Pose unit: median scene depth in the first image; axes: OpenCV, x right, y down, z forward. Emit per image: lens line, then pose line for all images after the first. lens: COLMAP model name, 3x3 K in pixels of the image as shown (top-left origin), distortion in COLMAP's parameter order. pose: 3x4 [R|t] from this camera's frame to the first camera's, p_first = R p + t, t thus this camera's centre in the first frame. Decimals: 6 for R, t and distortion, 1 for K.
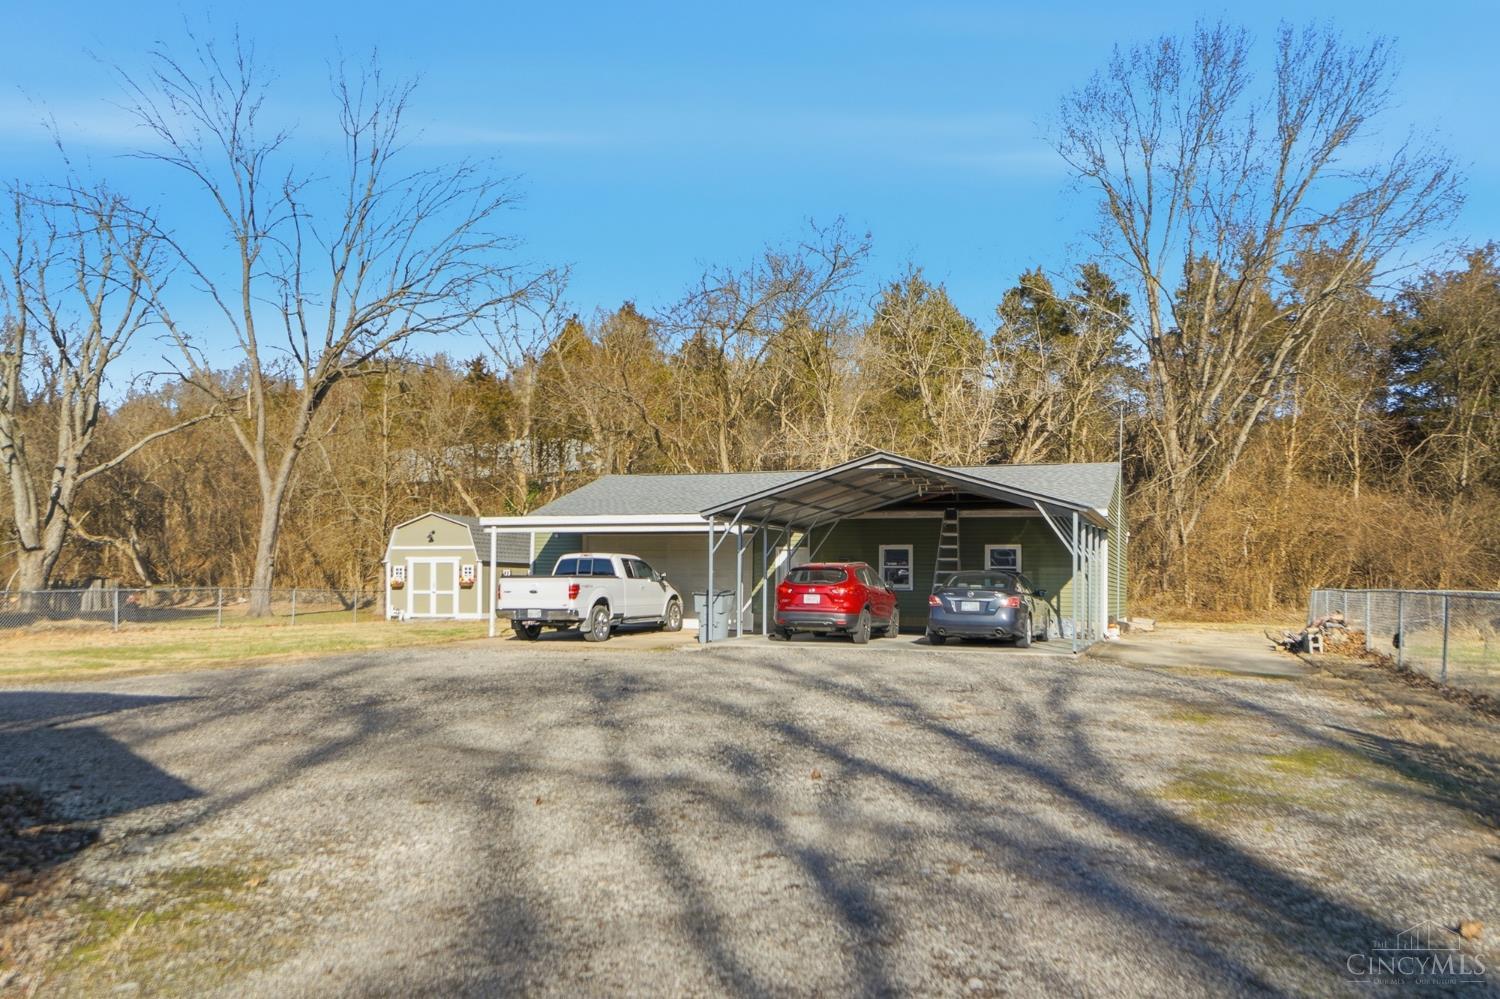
lens RADIAL K [[1172.1, 0, 751.2], [0, 1172.1, 494.6], [0, 0, 1]] dist [0.052550, 0.002493]
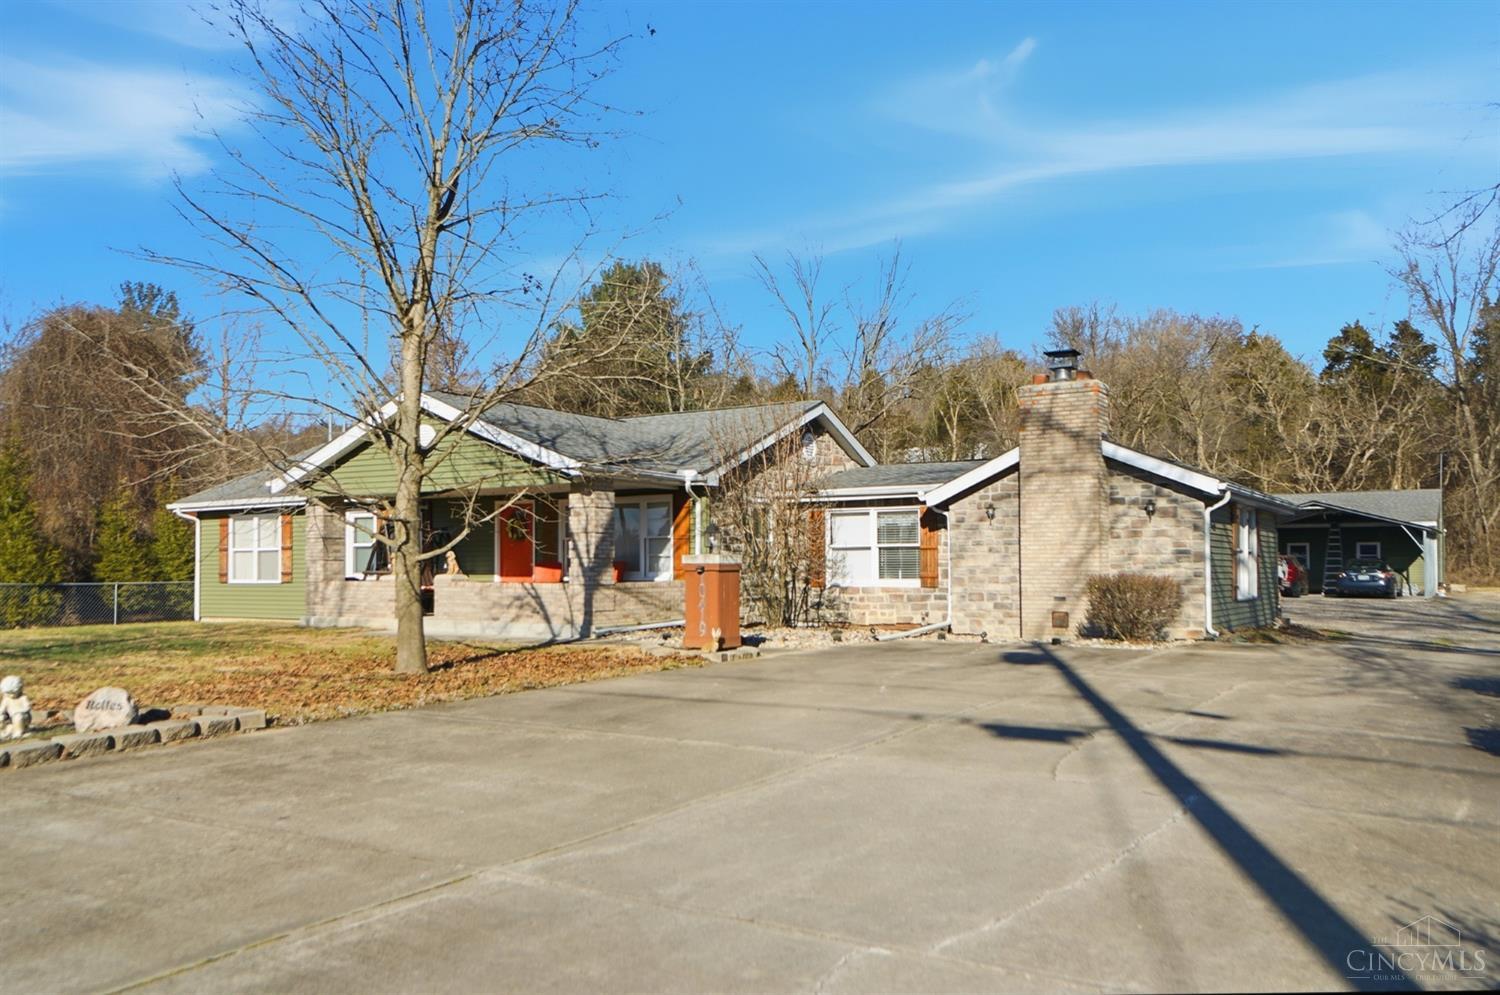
lens RADIAL K [[1172.1, 0, 749.3], [0, 1172.1, 500.0], [0, 0, 1]] dist [0.052550, 0.002493]
pose [[0.979427, -0.028207, -0.199817, -0.278812], [0.032700, 0.999280, 0.019219, -0.070820], [0.199131, -0.025357, 0.979645, -0.764412]]
